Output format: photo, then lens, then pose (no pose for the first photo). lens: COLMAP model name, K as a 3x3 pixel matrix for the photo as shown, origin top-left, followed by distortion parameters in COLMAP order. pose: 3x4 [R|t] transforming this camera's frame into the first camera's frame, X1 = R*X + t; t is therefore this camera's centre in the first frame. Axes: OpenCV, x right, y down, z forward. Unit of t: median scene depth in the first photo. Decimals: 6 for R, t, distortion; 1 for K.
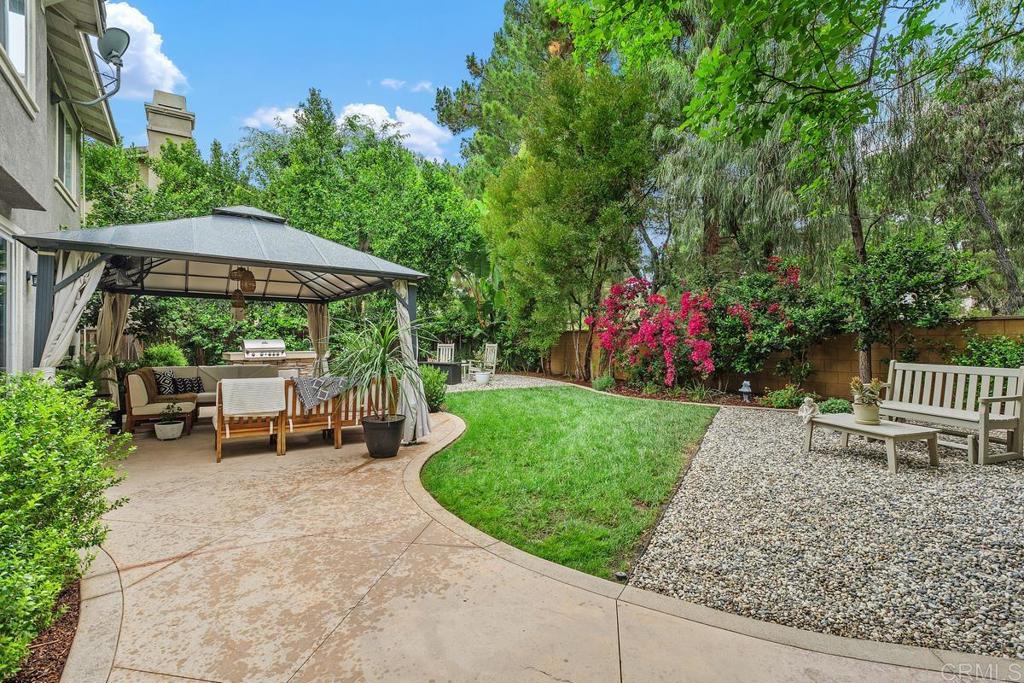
lens RADIAL K [[466.2, 0, 512.0], [0, 466.2, 339.2], [0, 0, 1]] dist [-0.000033, -0.000654]
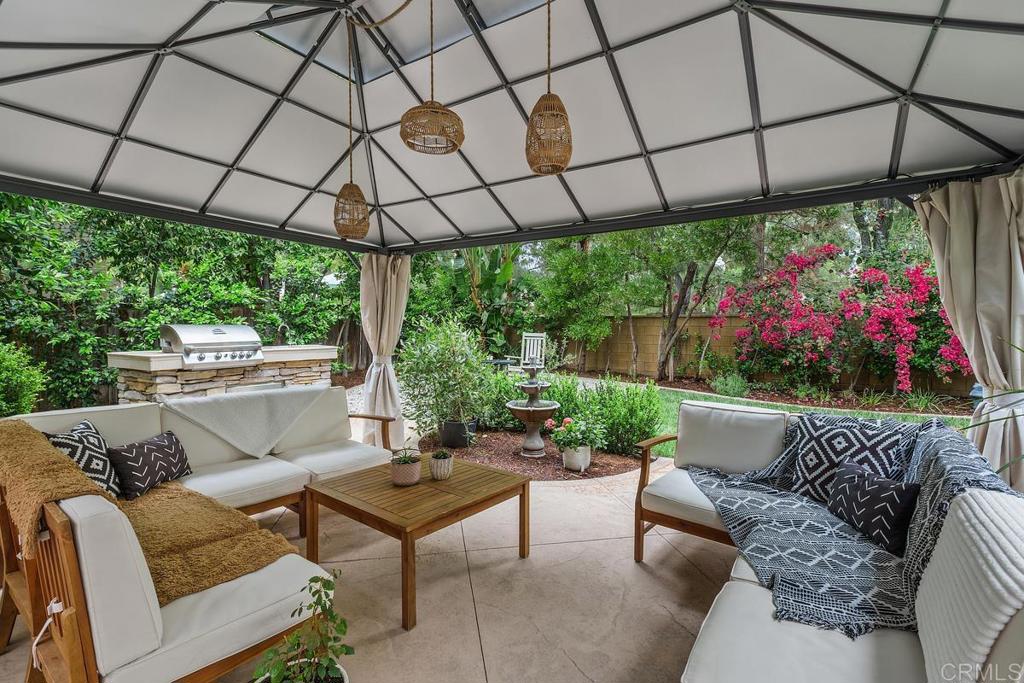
lens RADIAL K [[466.2, 0, 510.2], [0, 466.2, 339.9], [0, 0, 1]] dist [-0.000033, -0.000654]
pose [[0.938503, -0.003179, 0.345257, -0.392294], [-0.008833, 0.999409, 0.033212, -0.002599], [-0.345159, -0.034220, 0.937920, 0.413884]]
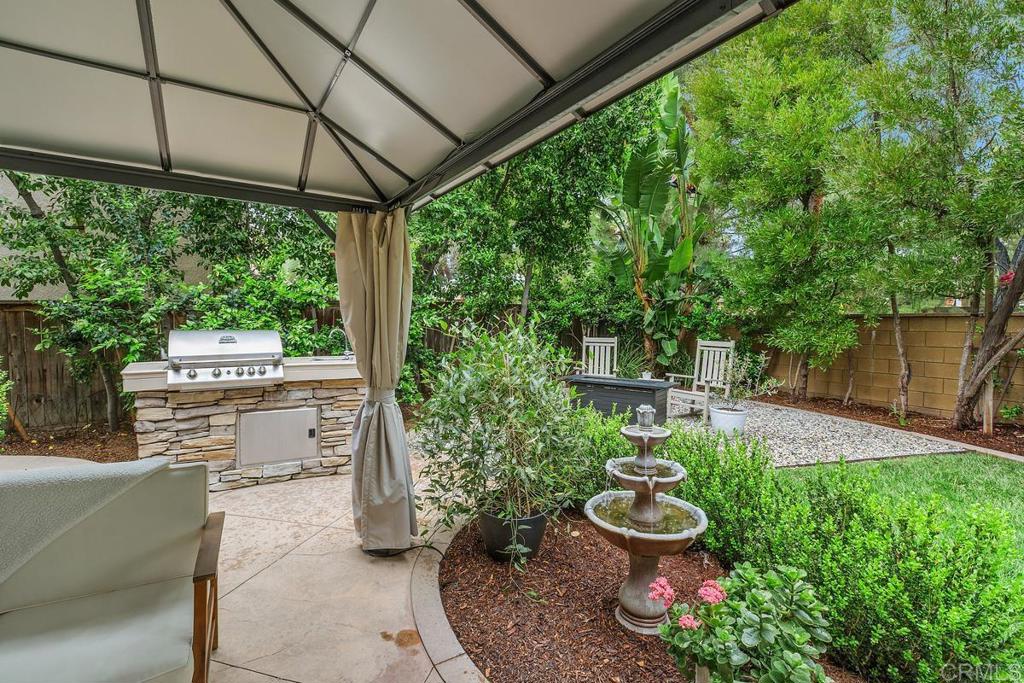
lens RADIAL K [[466.2, 0, 510.7], [0, 466.2, 341.6], [0, 0, 1]] dist [-0.000033, -0.000654]
pose [[0.997183, 0.014002, -0.073686, -0.264299], [-0.010600, 0.998868, 0.046361, -0.010327], [0.074251, -0.045450, 0.996203, 0.614154]]
